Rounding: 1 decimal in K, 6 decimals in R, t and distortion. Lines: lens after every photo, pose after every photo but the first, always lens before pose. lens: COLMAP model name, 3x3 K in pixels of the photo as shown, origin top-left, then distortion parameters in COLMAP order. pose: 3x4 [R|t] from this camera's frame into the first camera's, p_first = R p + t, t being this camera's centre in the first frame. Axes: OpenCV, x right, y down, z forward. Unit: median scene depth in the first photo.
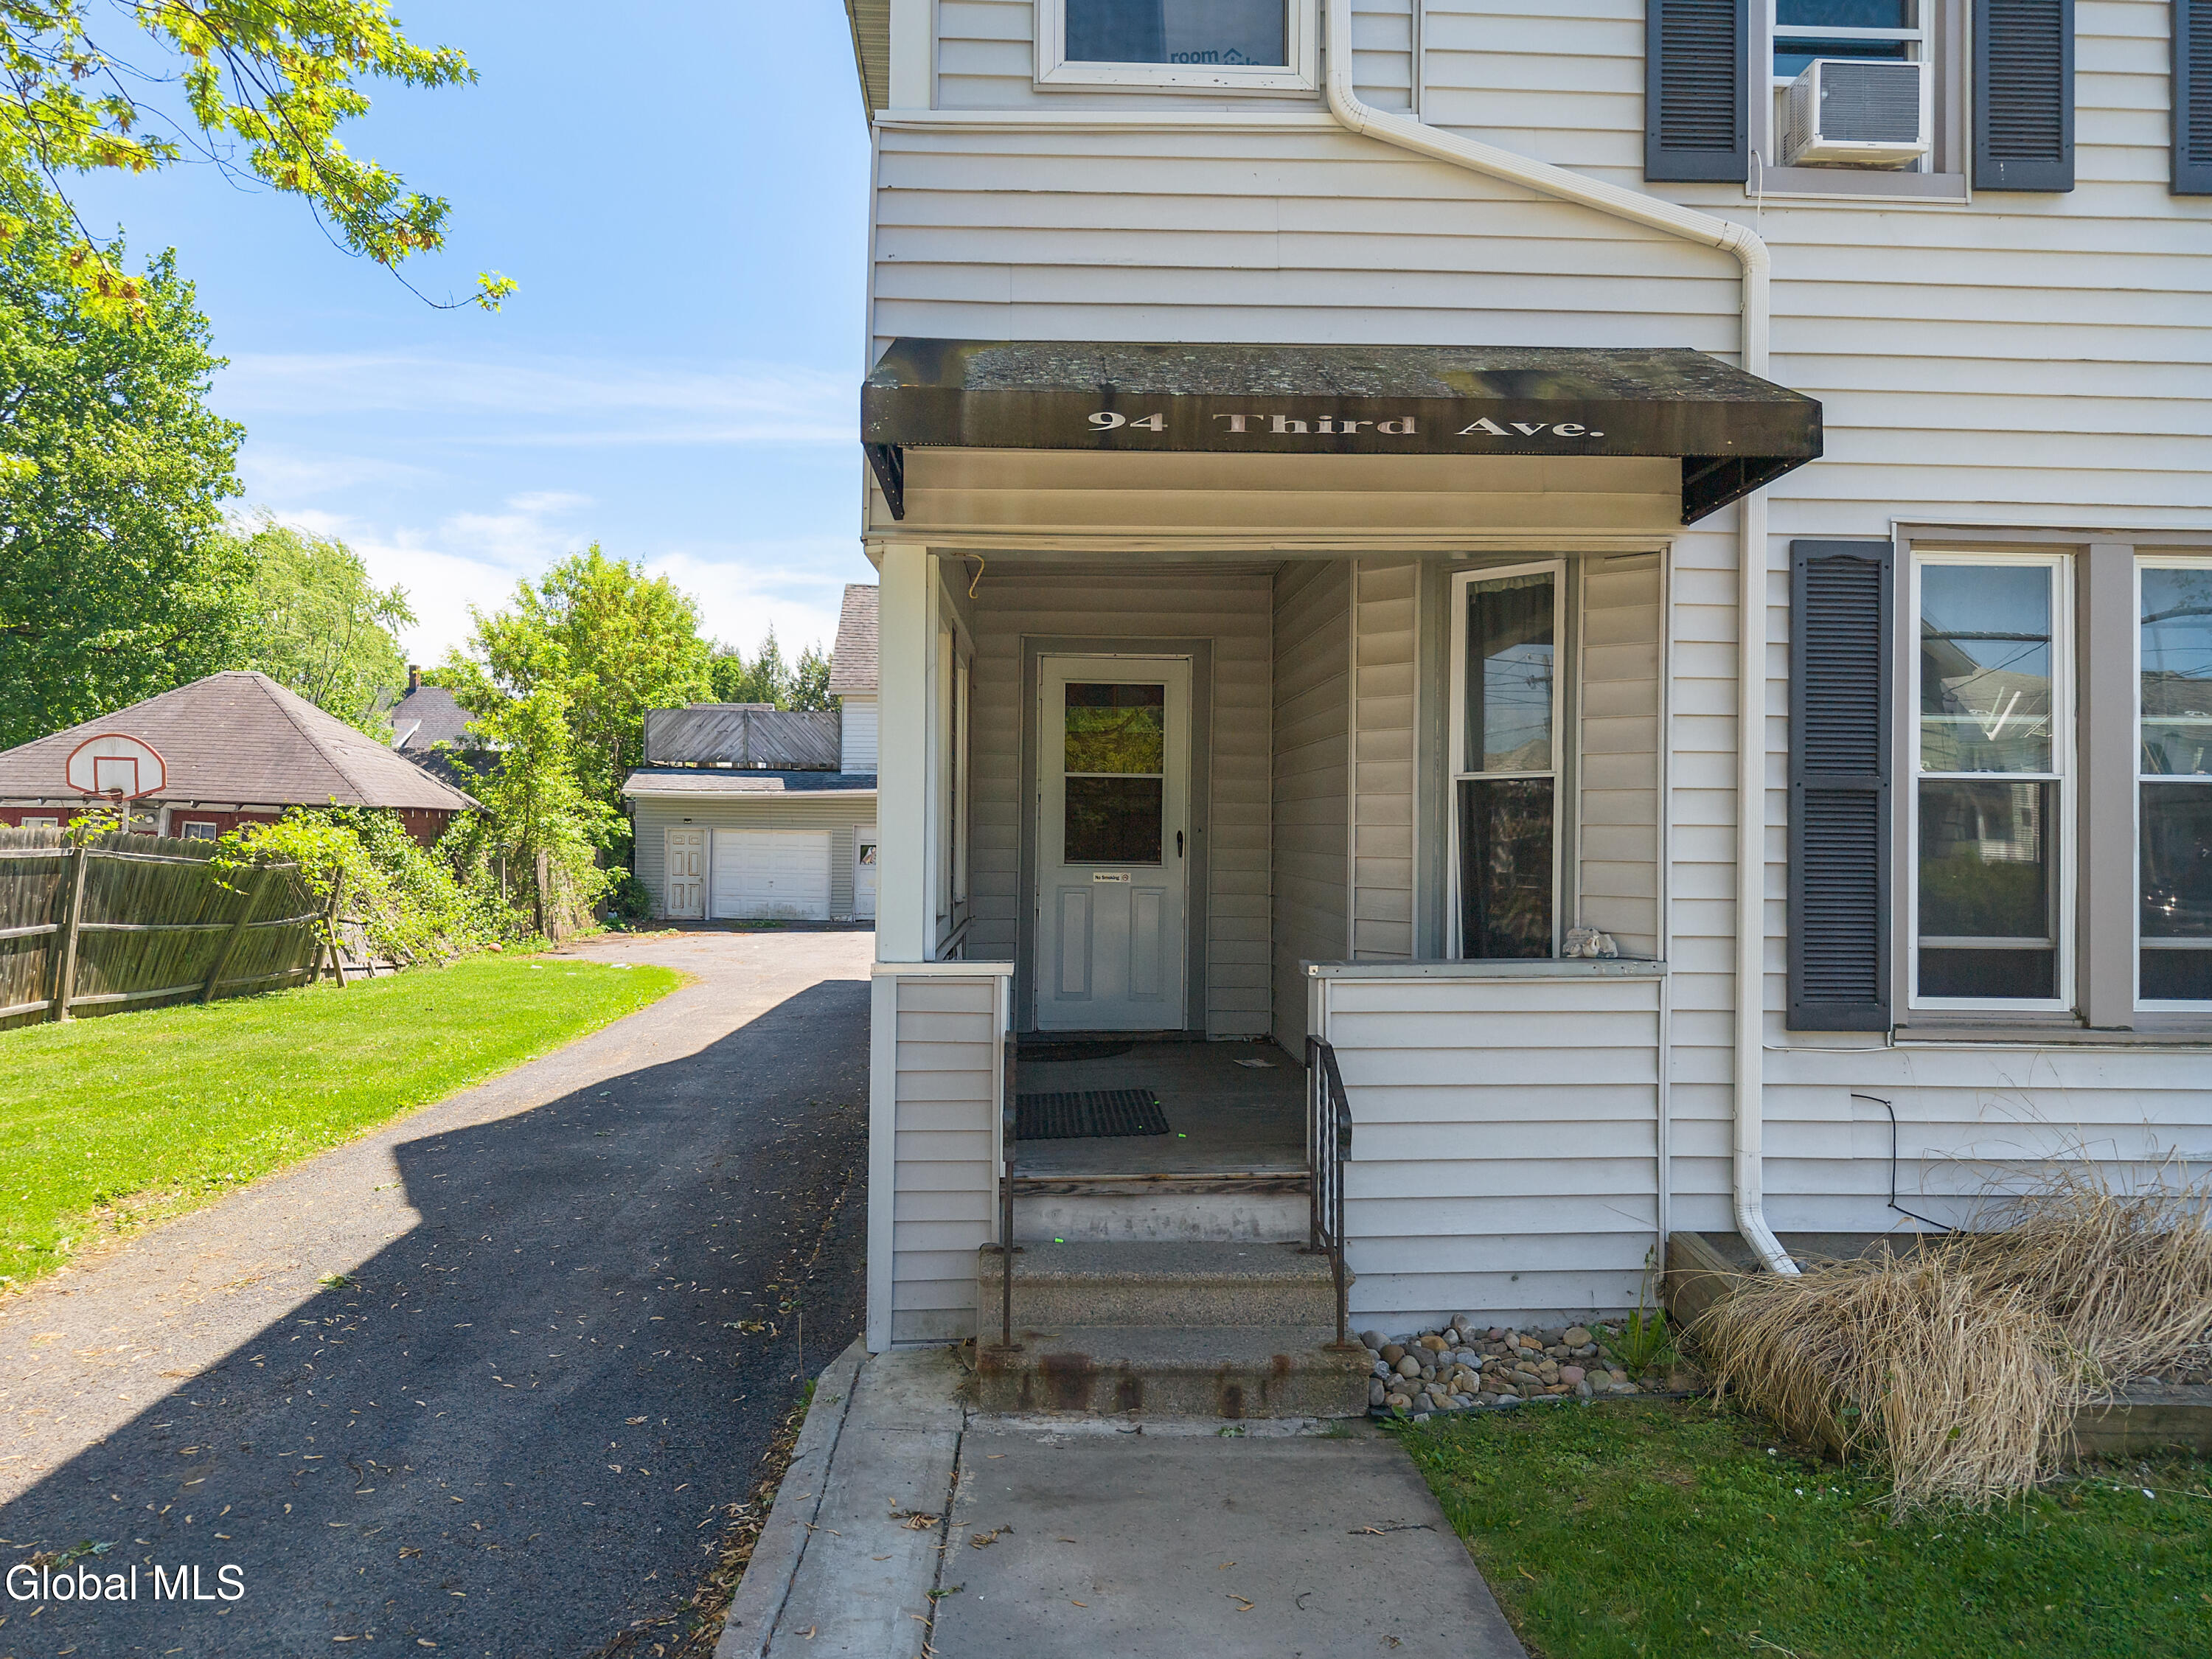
lens RADIAL K [[1512.1, 0, 1105.7], [0, 1512.1, 842.5], [0, 0, 1]] dist [-0.010082, -0.020008]
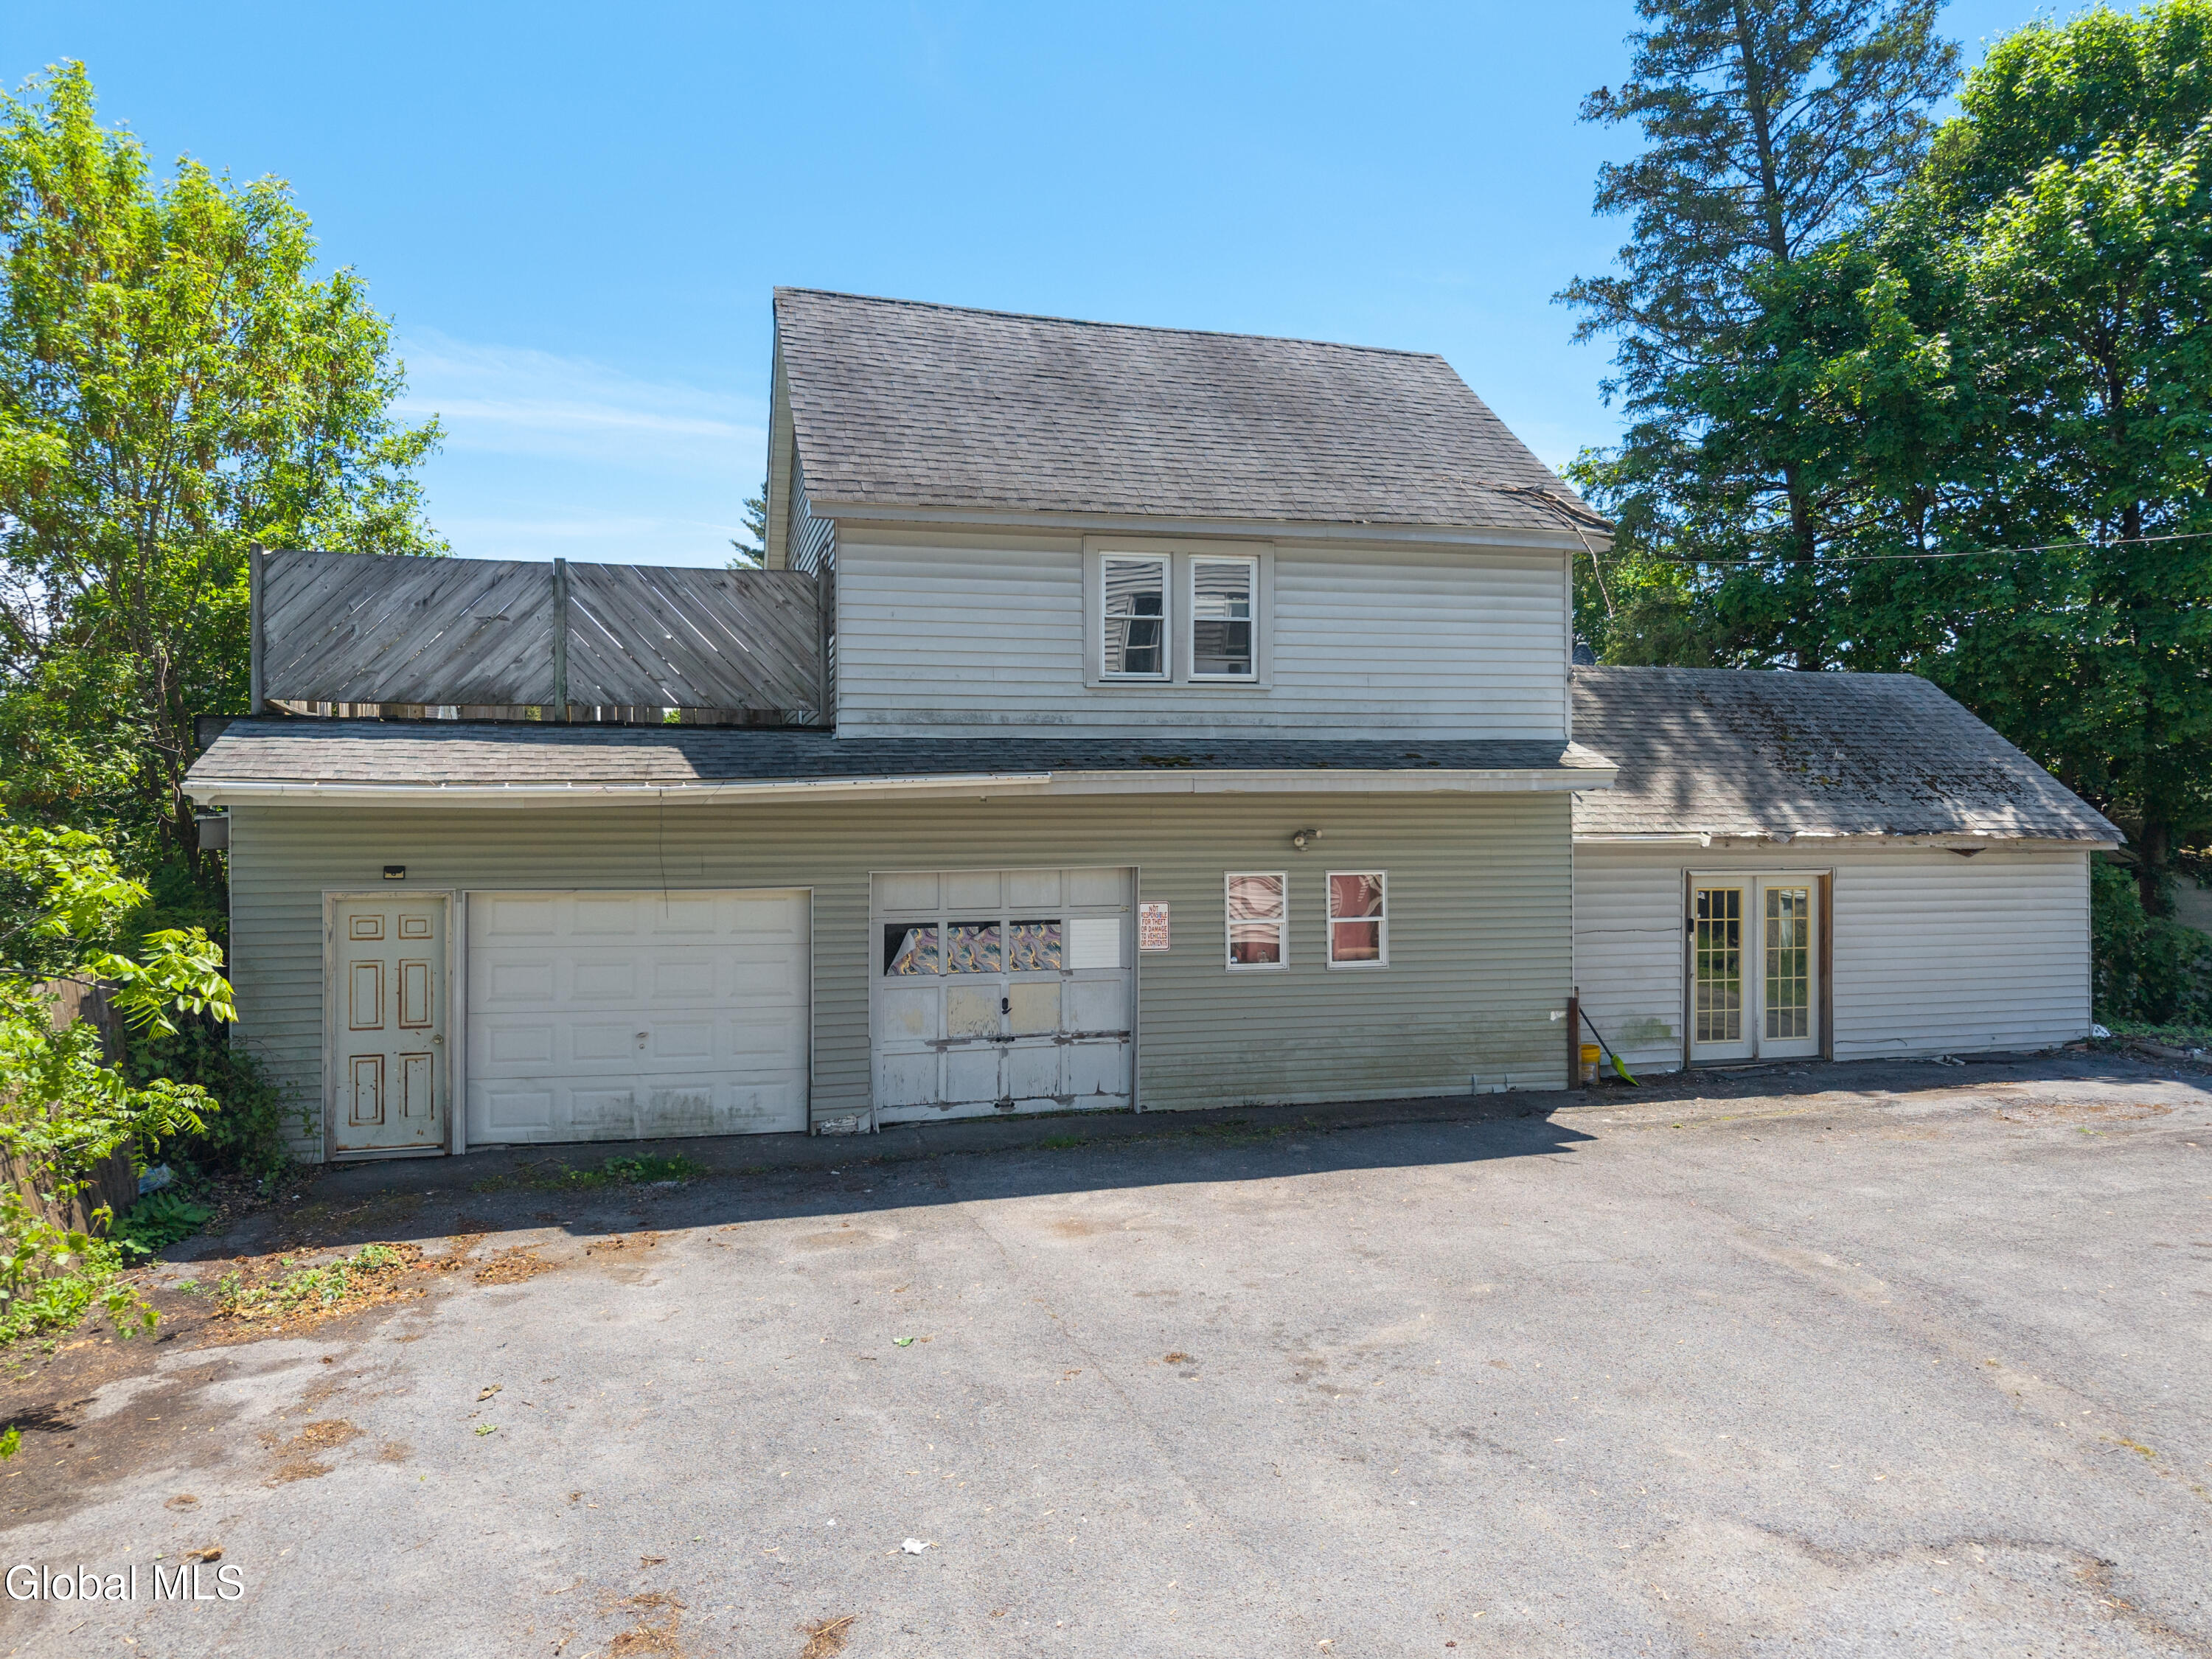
lens RADIAL K [[1512.1, 0, 1107.4], [0, 1512.1, 814.1], [0, 0, 1]] dist [-0.010082, -0.020008]
pose [[0.972123, -0.011656, 0.234182, -0.197293], [0.009359, 0.999897, 0.010915, -0.029734], [-0.234285, -0.008419, 0.972131, 0.622087]]
